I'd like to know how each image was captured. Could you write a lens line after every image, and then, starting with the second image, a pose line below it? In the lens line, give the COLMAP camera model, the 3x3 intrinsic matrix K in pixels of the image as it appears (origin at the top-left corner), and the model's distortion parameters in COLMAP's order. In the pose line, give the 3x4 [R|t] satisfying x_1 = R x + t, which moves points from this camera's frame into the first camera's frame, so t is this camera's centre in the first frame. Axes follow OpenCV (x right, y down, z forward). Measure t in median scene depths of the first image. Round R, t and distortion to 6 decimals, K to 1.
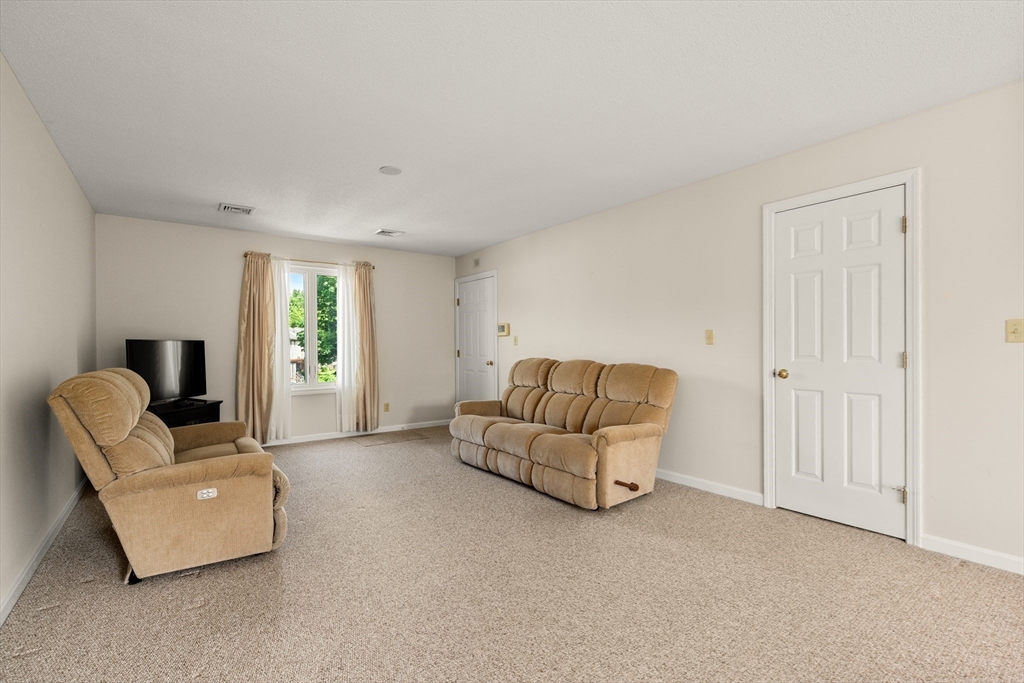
lens RADIAL K [[466.2, 0, 515.4], [0, 466.2, 345.3], [0, 0, 1]] dist [-0.004744, 0.003785]
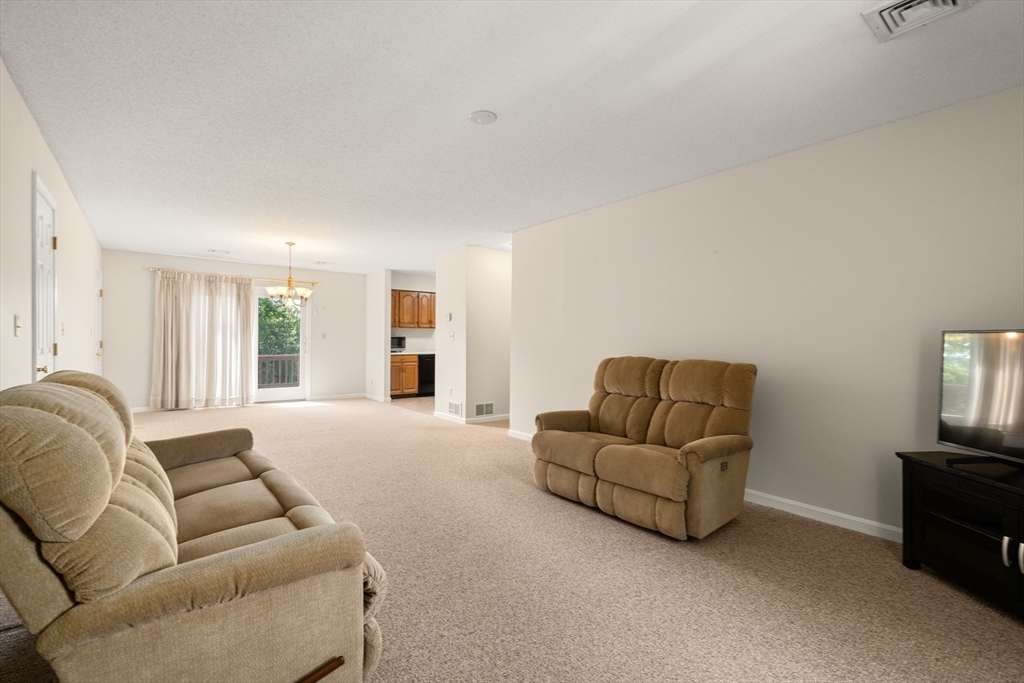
lens RADIAL K [[466.2, 0, 520.9], [0, 466.2, 346.2], [0, 0, 1]] dist [-0.004744, 0.003785]
pose [[-0.999287, -0.002265, -0.037696, -0.344850], [-0.002897, 0.999856, 0.016734, -0.003607], [0.037653, 0.016832, -0.999149, 2.038660]]
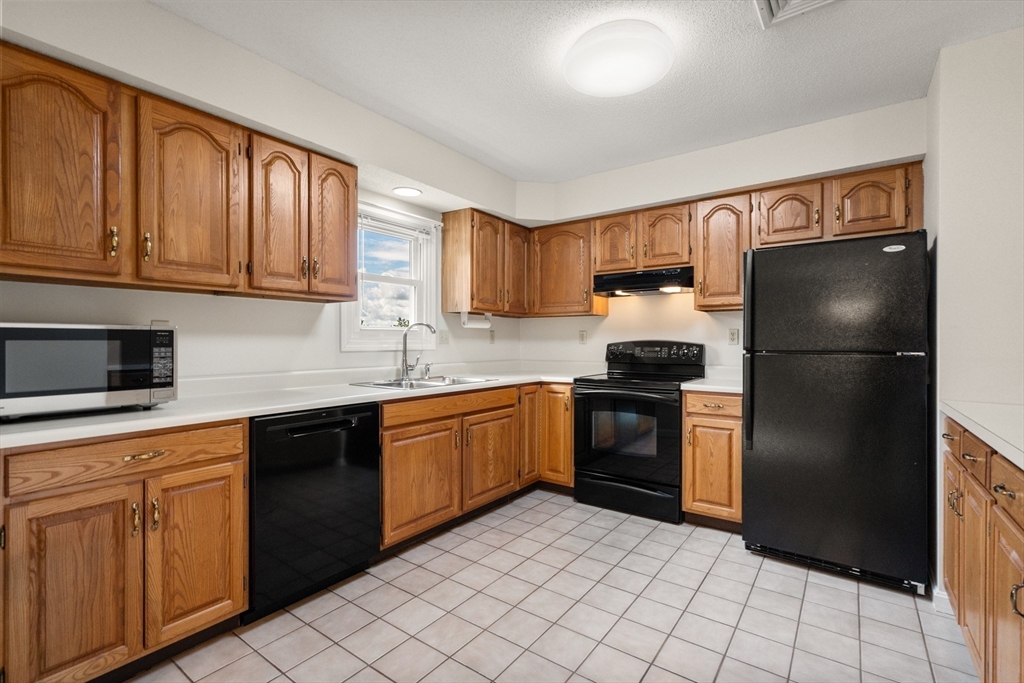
lens RADIAL K [[466.2, 0, 520.9], [0, 466.2, 340.0], [0, 0, 1]] dist [-0.004744, 0.003785]
pose [[-0.953328, 0.003127, -0.301921, 0.056452], [0.002433, 0.999993, 0.002674, -0.000626], [0.301927, 0.001814, -0.953329, -0.358868]]
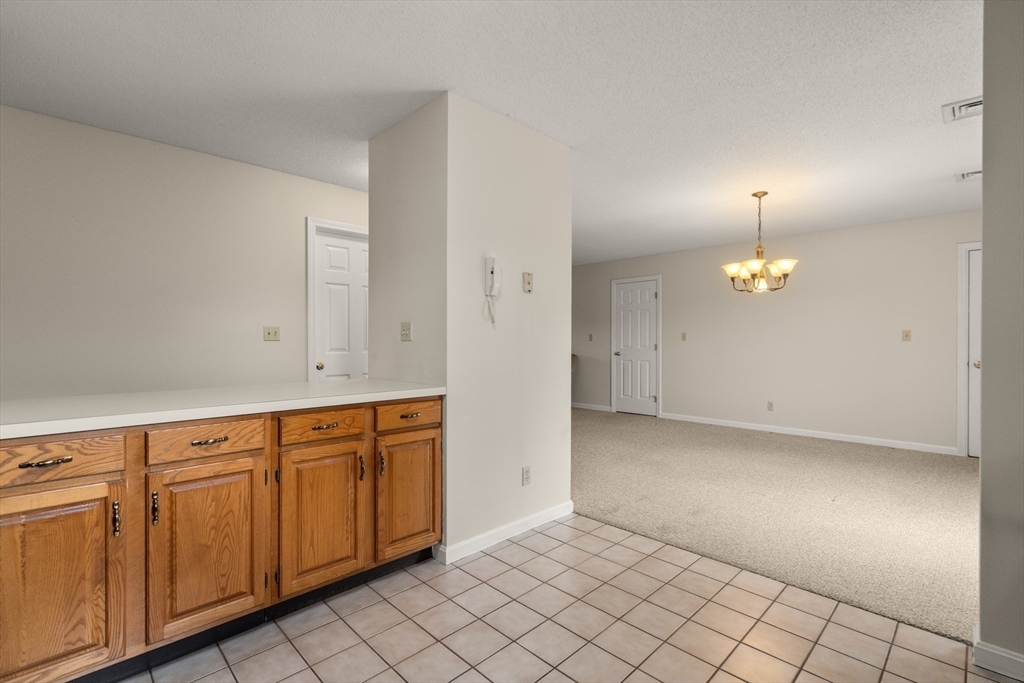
lens RADIAL K [[466.2, 0, 514.4], [0, 466.2, 346.3], [0, 0, 1]] dist [-0.004744, 0.003785]
pose [[0.990003, 0.005345, 0.140948, -0.282877], [-0.006572, 0.999944, 0.008243, 0.009244], [-0.140896, -0.009087, 0.989983, -1.299023]]
